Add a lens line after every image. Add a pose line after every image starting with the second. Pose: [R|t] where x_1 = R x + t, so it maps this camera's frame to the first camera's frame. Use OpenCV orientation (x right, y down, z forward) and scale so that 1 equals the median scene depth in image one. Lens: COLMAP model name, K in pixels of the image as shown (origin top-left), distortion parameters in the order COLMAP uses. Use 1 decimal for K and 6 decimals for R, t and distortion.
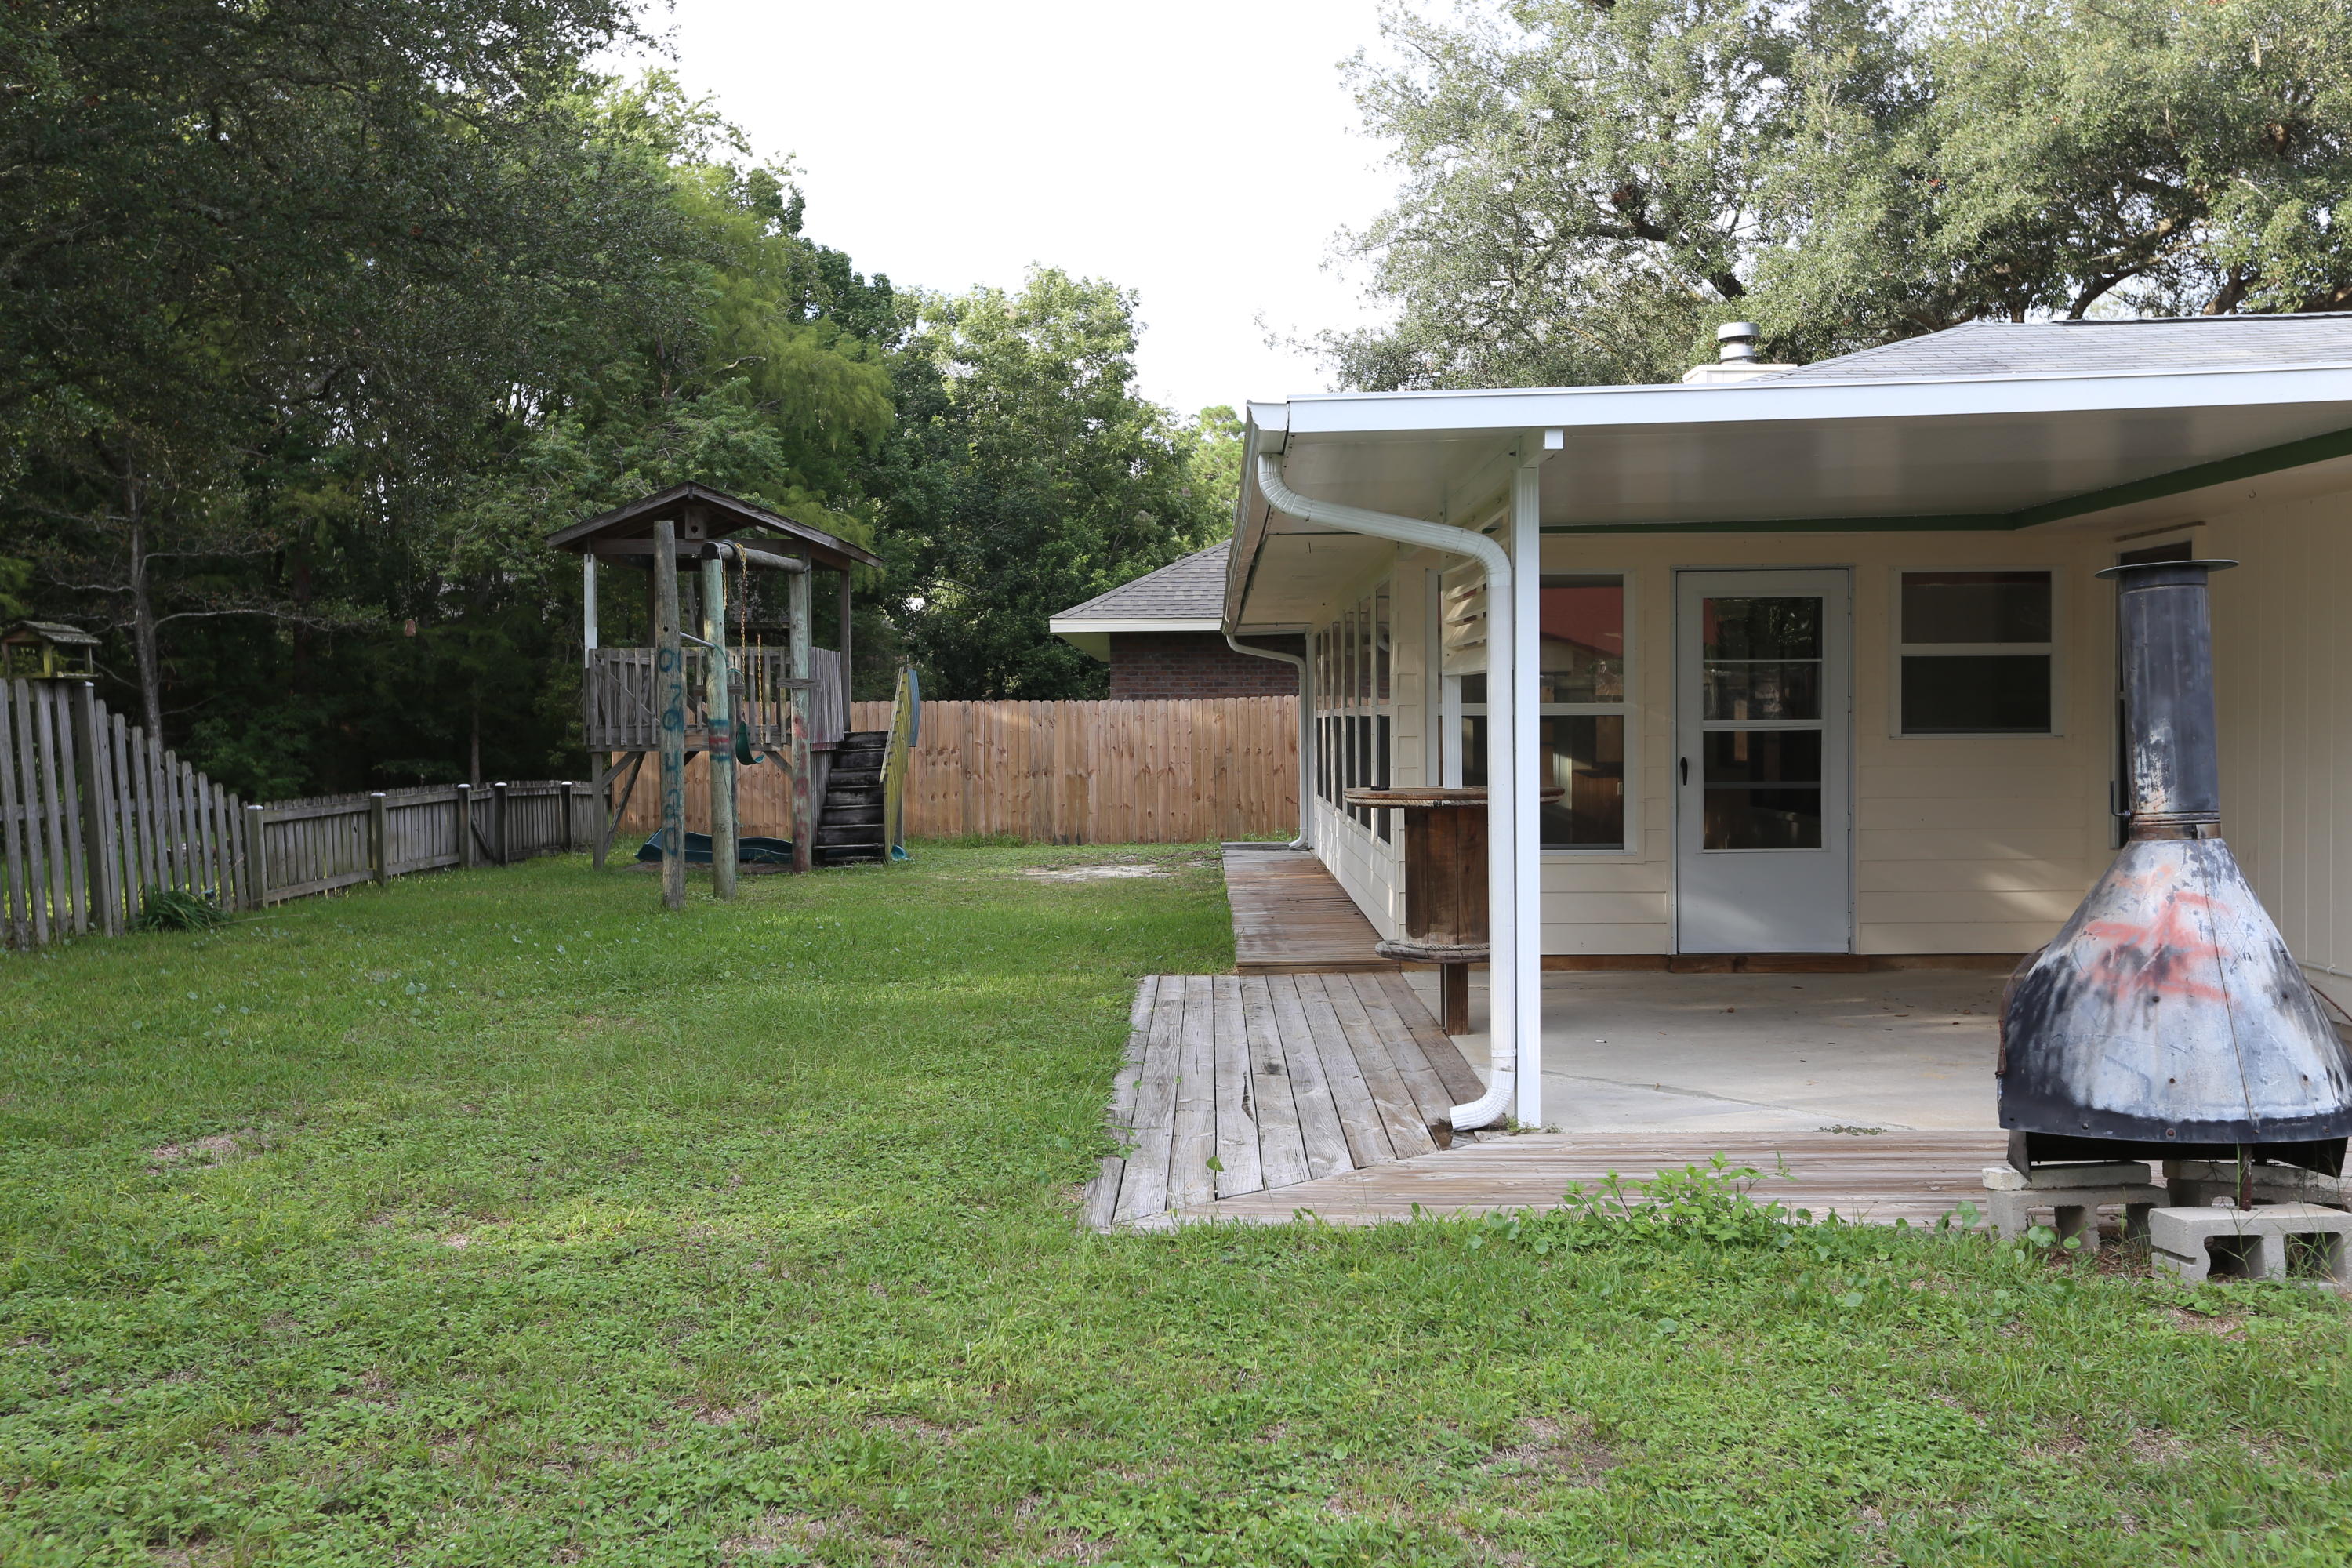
lens RADIAL K [[2199.2, 0, 1171.0], [0, 2199.2, 773.7], [0, 0, 1]] dist [-0.011917, 0.153041]
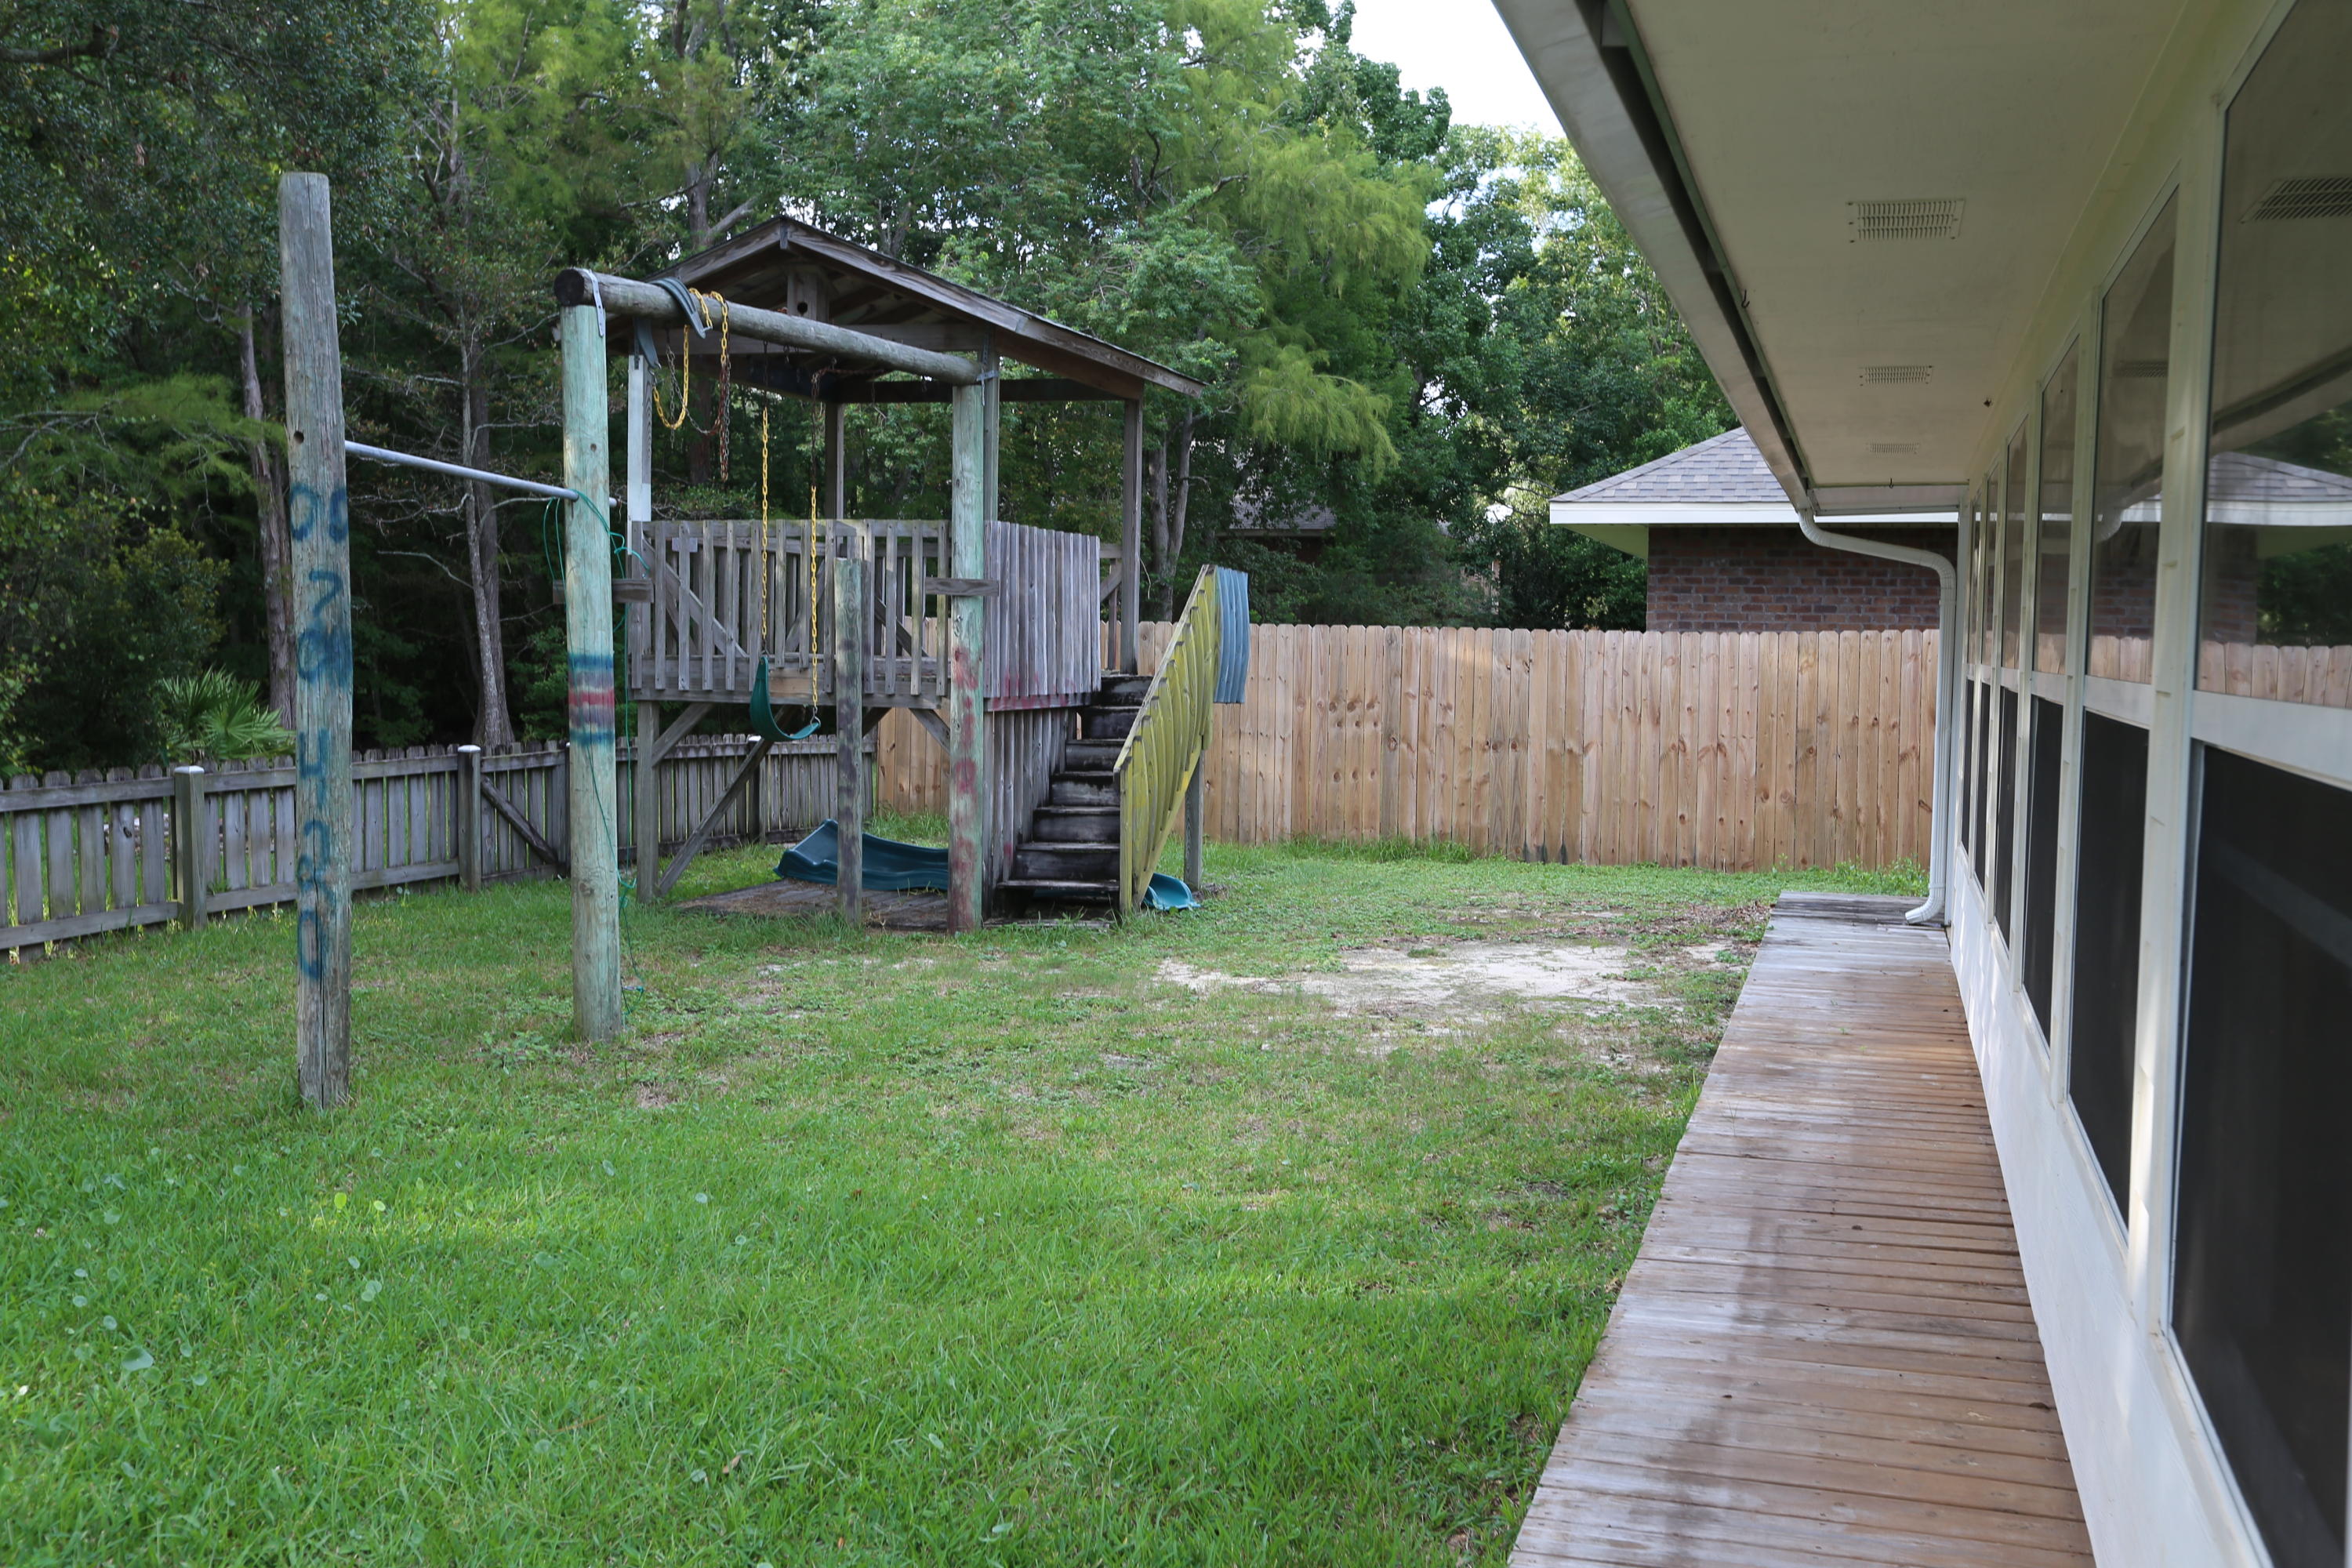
lens RADIAL K [[2199.2, 0, 1171.0], [0, 2199.2, 773.7], [0, 0, 1]] dist [-0.011917, 0.153041]
pose [[0.956474, 0.041213, -0.288891, 0.030319], [-0.031211, 0.998746, 0.039146, -0.013607], [0.290143, -0.028426, 0.956561, 0.376112]]
